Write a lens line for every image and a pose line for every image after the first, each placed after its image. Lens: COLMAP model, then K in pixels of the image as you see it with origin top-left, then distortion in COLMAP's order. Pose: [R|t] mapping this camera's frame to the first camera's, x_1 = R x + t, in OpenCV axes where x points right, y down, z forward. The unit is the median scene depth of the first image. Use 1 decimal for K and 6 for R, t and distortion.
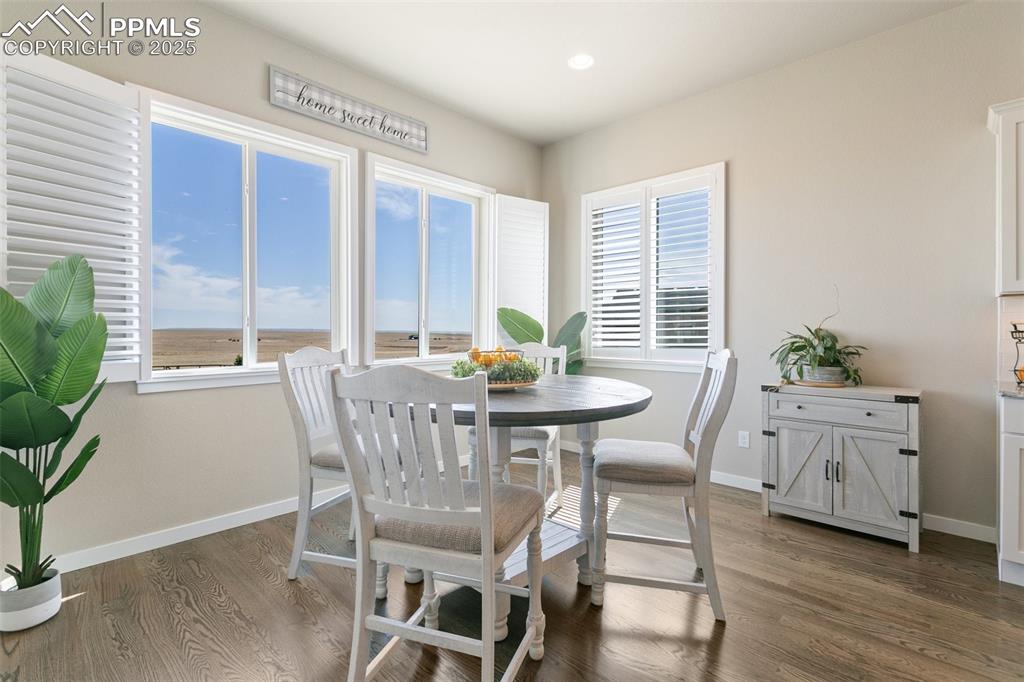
lens RADIAL K [[484.2, 0, 507.8], [0, 484.2, 334.9], [0, 0, 1]] dist [0.000642, 0.000364]
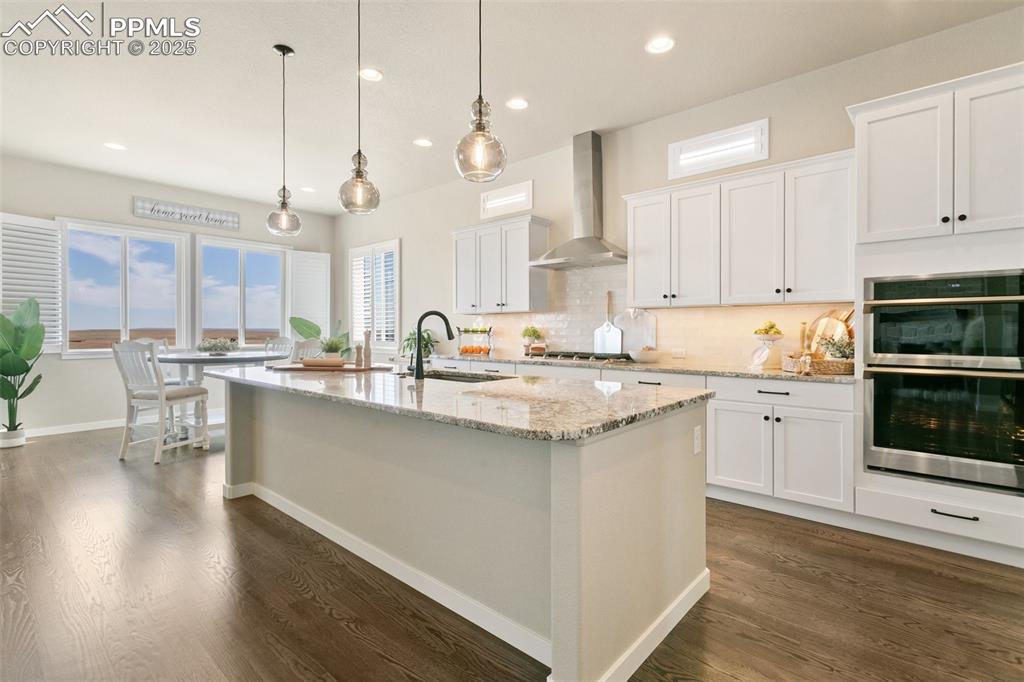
lens RADIAL K [[484.2, 0, 507.8], [0, 484.2, 334.9], [0, 0, 1]] dist [0.000642, 0.000364]
pose [[0.999119, 0.000724, 0.041956, 1.317453], [-0.000729, 1.000000, 0.000126, 0.012041], [-0.041956, -0.000156, 0.999119, -1.444322]]
